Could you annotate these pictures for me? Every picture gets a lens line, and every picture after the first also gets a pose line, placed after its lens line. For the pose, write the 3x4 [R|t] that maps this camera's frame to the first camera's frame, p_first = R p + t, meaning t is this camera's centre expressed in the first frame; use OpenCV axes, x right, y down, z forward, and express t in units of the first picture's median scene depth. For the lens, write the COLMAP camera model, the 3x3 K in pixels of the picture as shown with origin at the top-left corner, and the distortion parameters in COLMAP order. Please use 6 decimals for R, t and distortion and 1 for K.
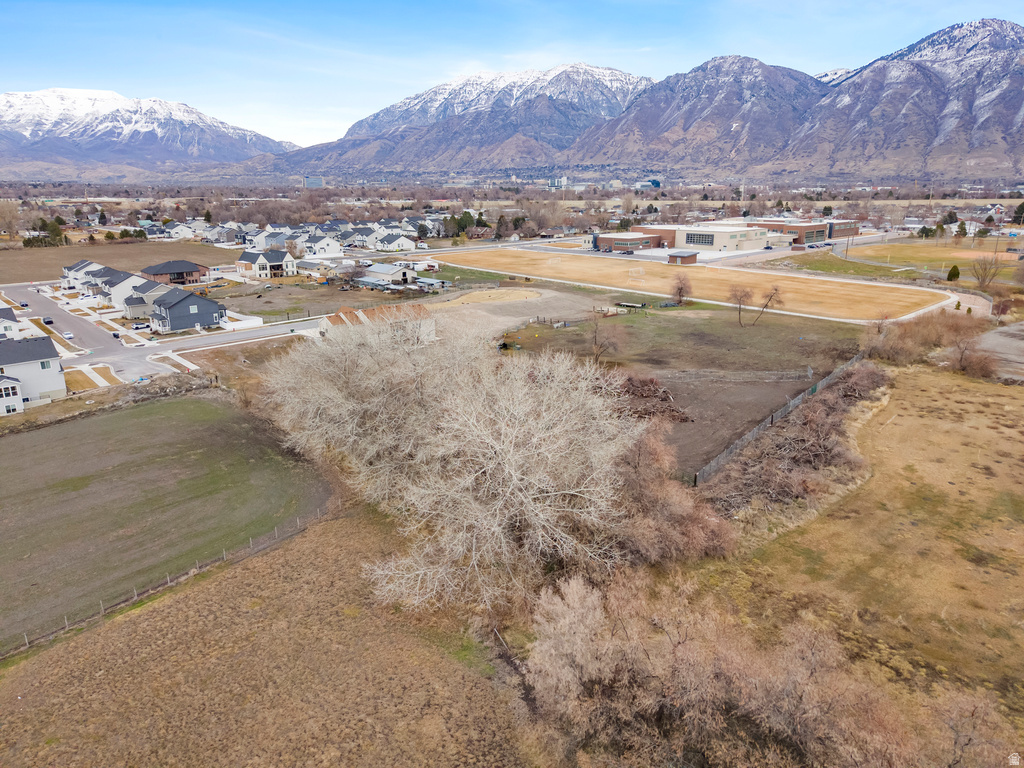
lens RADIAL K [[692.2, 0, 512.0], [0, 692.2, 384.0], [0, 0, 1]] dist [0.006627, -0.003956]
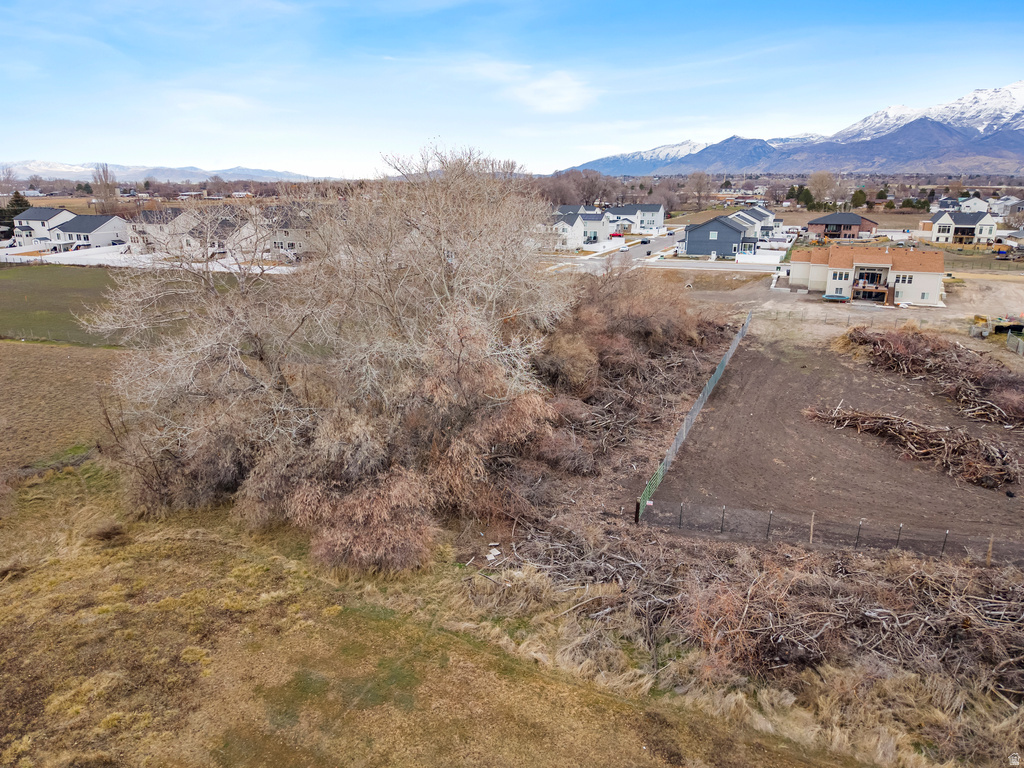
lens RADIAL K [[702.9, 0, 512.0], [0, 702.9, 384.0], [0, 0, 1]] dist [0.009746, -0.007872]
pose [[0.403019, 0.259486, -0.877635, 0.199731], [-0.260769, 0.951770, 0.161657, 0.000671], [0.877254, 0.163709, 0.451248, 0.223502]]
